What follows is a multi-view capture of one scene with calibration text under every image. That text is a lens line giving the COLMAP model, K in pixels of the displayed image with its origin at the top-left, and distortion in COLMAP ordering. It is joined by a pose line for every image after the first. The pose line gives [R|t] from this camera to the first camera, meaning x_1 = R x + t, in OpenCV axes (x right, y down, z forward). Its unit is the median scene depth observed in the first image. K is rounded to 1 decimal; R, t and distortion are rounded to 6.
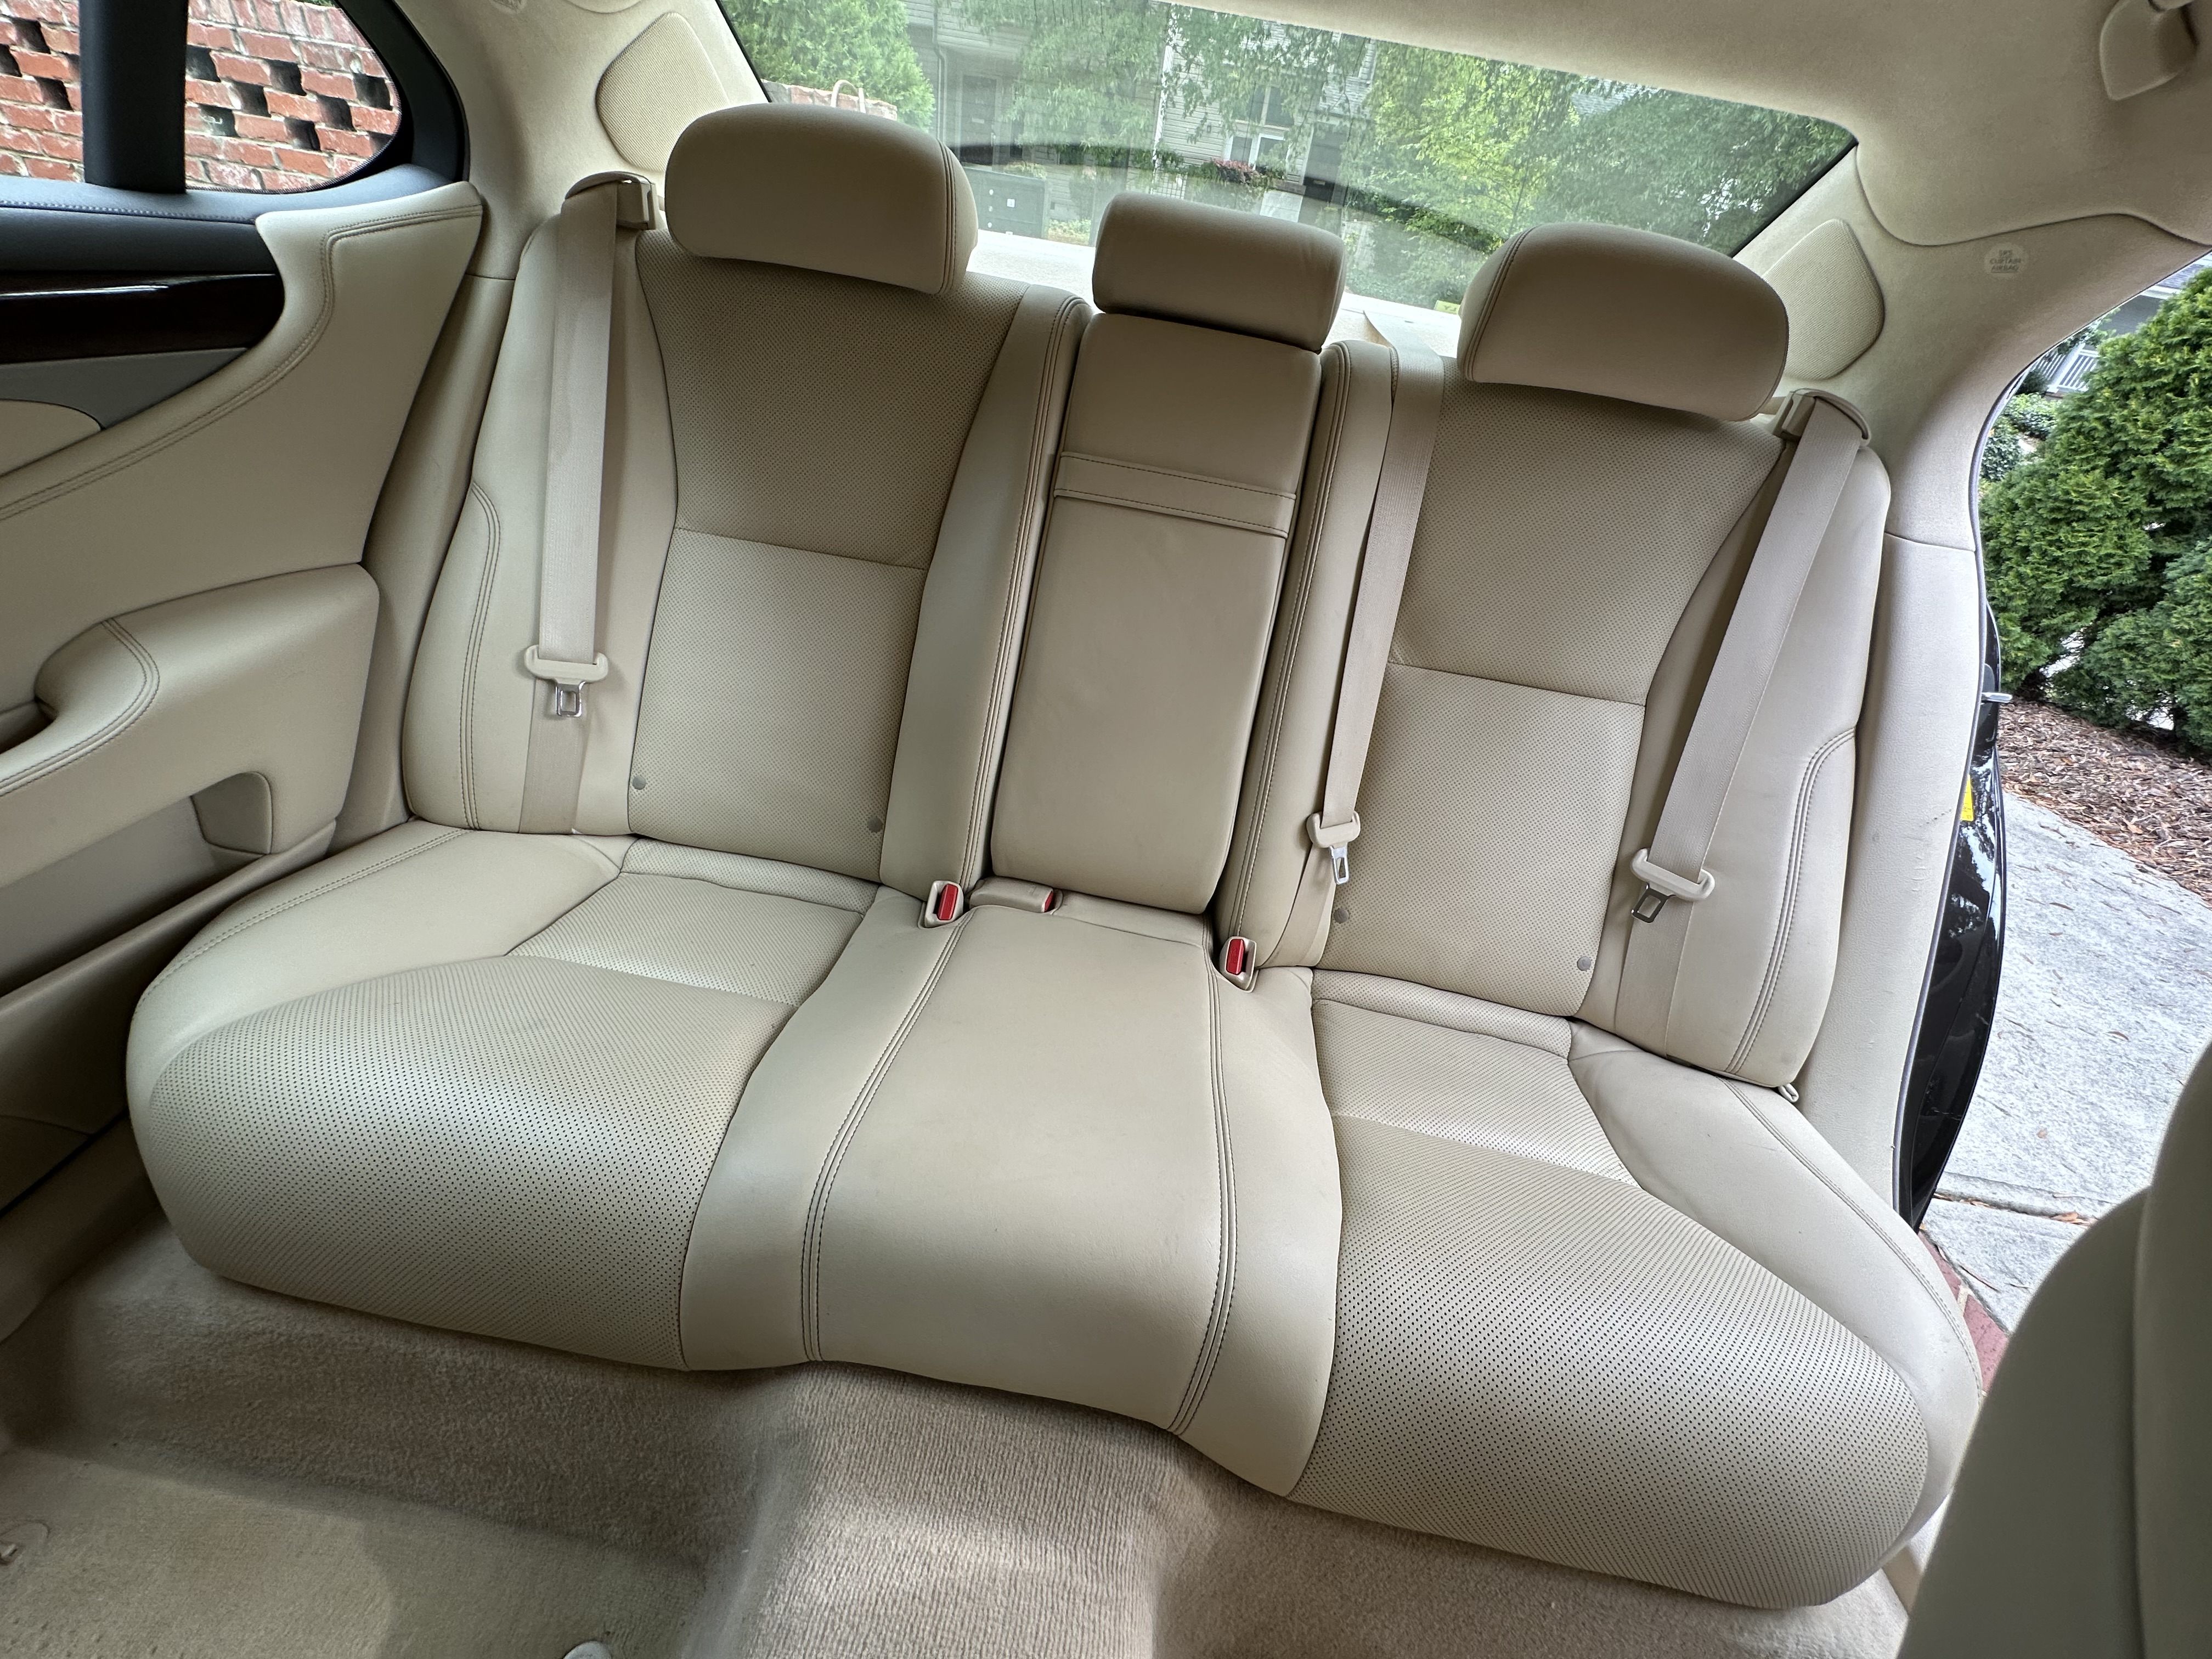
lens RADIAL K [[898.1, 0, 1106.0], [0, 898.1, 829.5], [0, 0, 1]] dist [-0.002335, 0.000169]
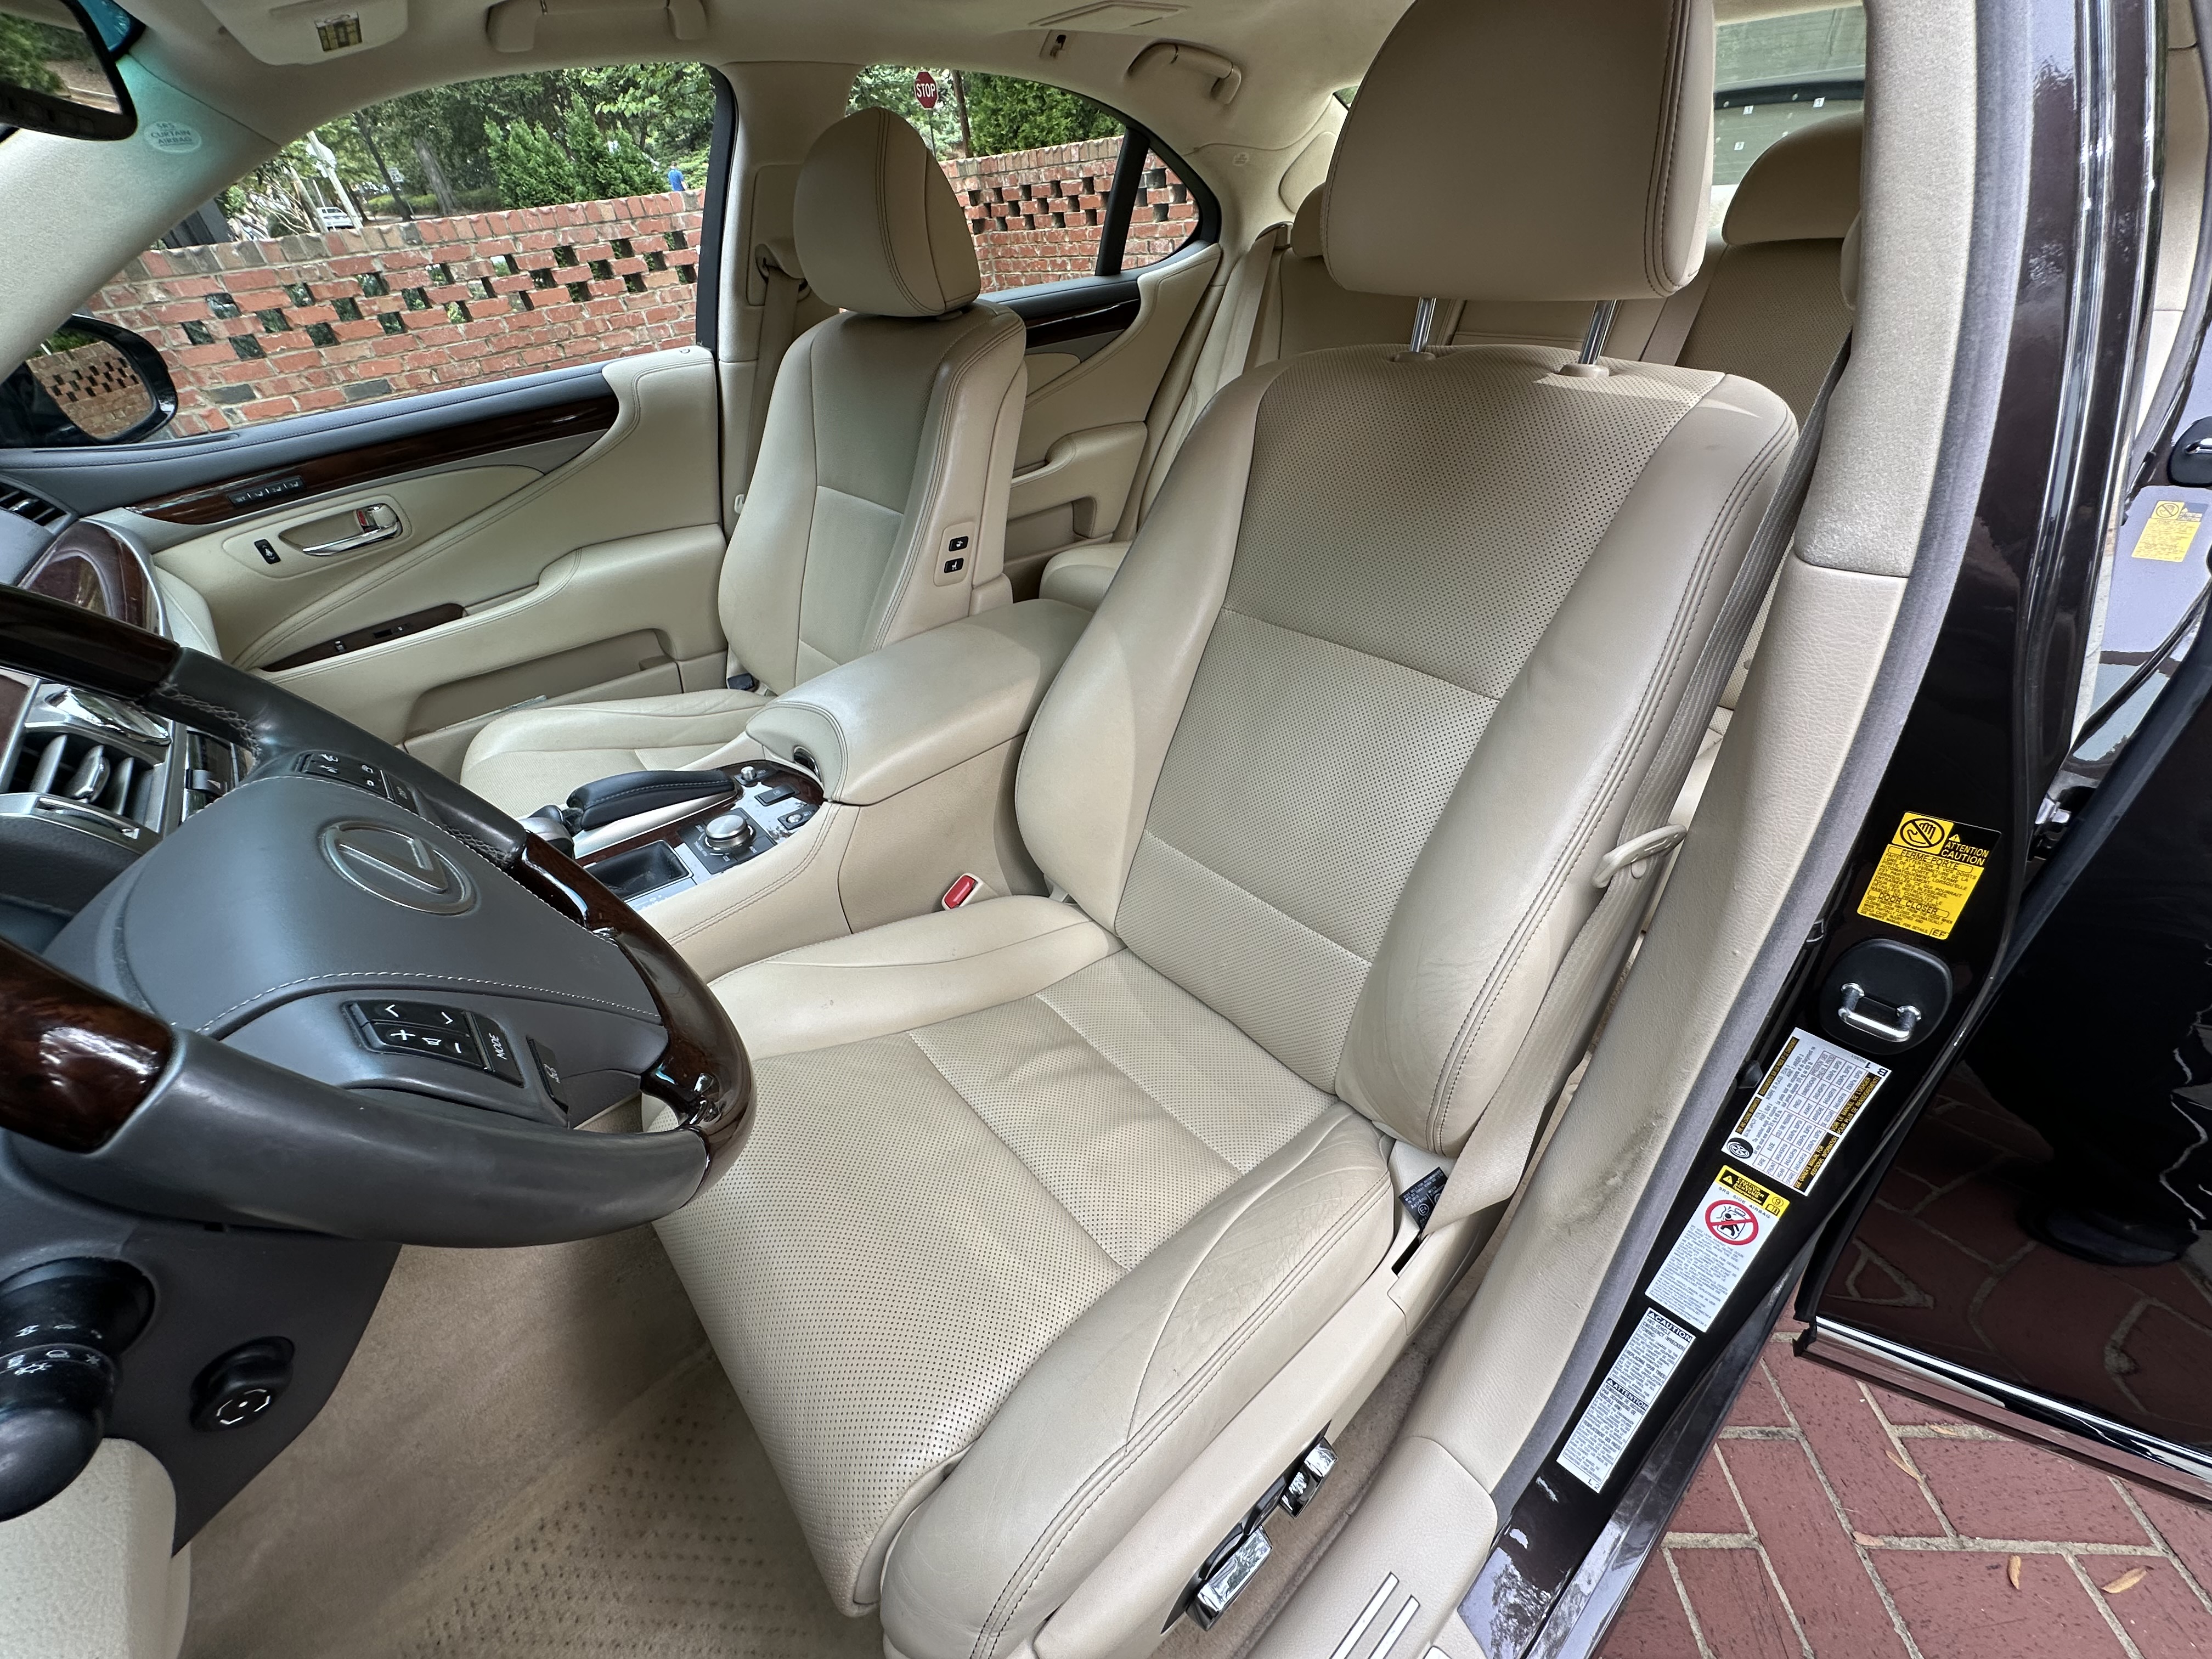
lens RADIAL K [[898.1, 0, 1106.0], [0, 898.1, 829.5], [0, 0, 1]] dist [-0.002335, 0.000169]
pose [[0.724486, 0.219246, -0.653492, 0.864244], [-0.209190, 0.973286, 0.094621, 0.543929], [0.656780, 0.068153, 0.750996, -0.759749]]
